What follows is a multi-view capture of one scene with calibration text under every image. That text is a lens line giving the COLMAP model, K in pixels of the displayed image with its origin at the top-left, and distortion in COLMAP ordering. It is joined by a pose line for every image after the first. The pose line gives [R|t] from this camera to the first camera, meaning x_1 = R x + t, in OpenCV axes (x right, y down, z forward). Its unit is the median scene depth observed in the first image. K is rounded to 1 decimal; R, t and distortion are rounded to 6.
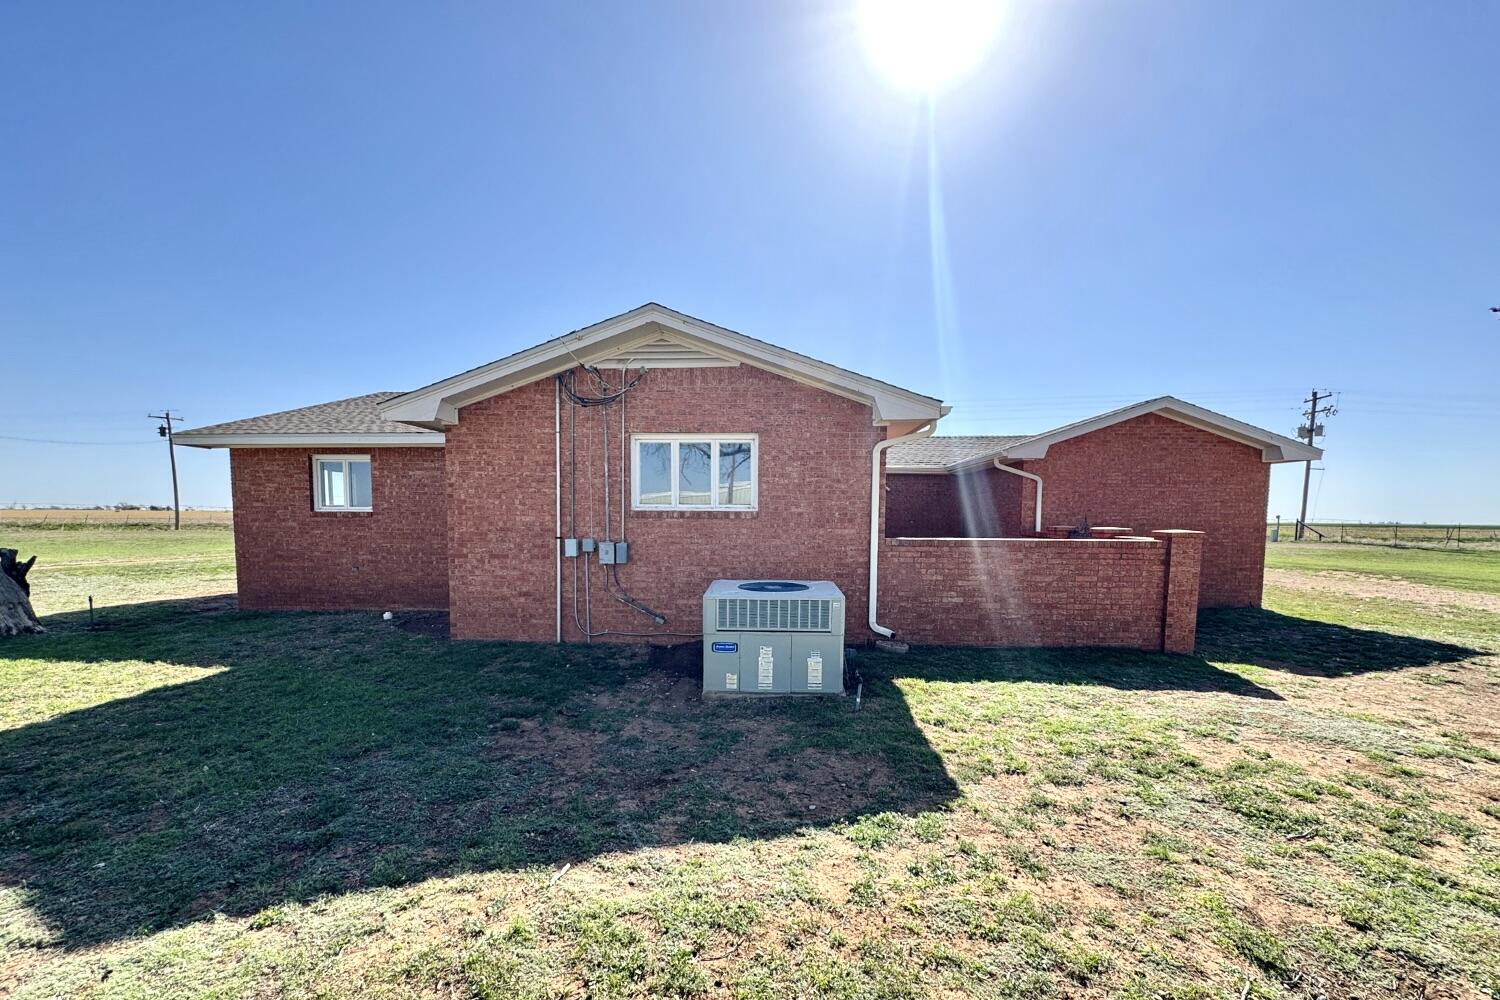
lens RADIAL K [[583.5, 0, 750.0], [0, 583.5, 500.0], [0, 0, 1]] dist [-0.000528, 0.000368]
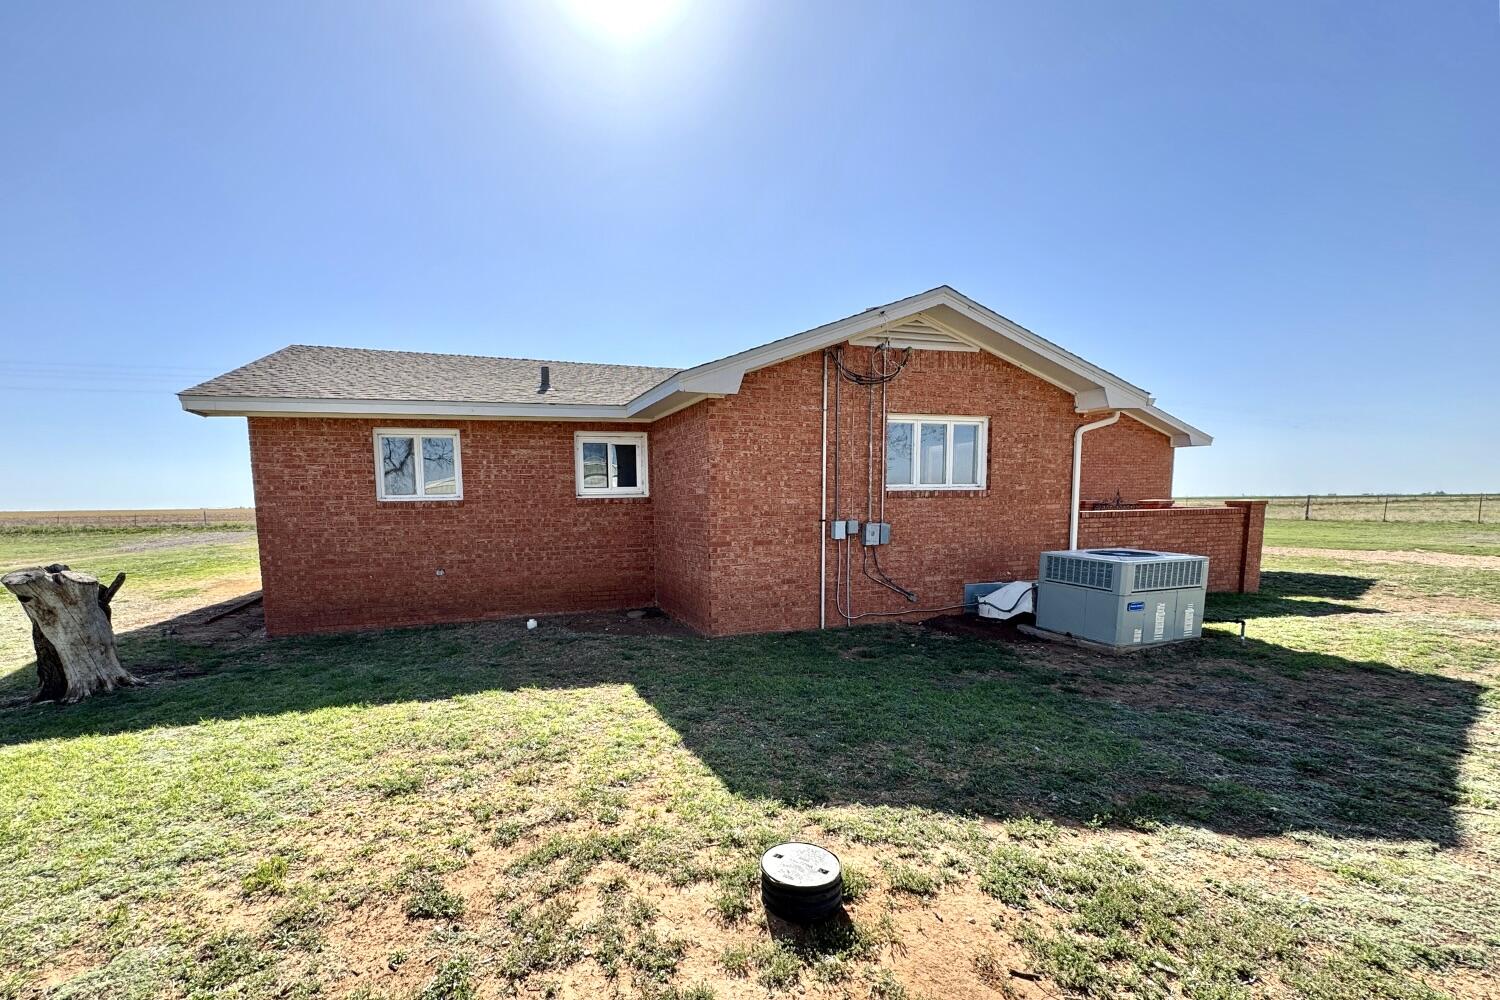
lens RADIAL K [[623.4, 0, 750.0], [0, 623.4, 500.0], [0, 0, 1]] dist [-0.000410, 0.000151]
pose [[0.939744, -0.021412, 0.341207, -0.785861], [0.012337, 0.999511, 0.028745, 0.000121], [-0.341655, -0.022803, 0.939549, 0.078135]]
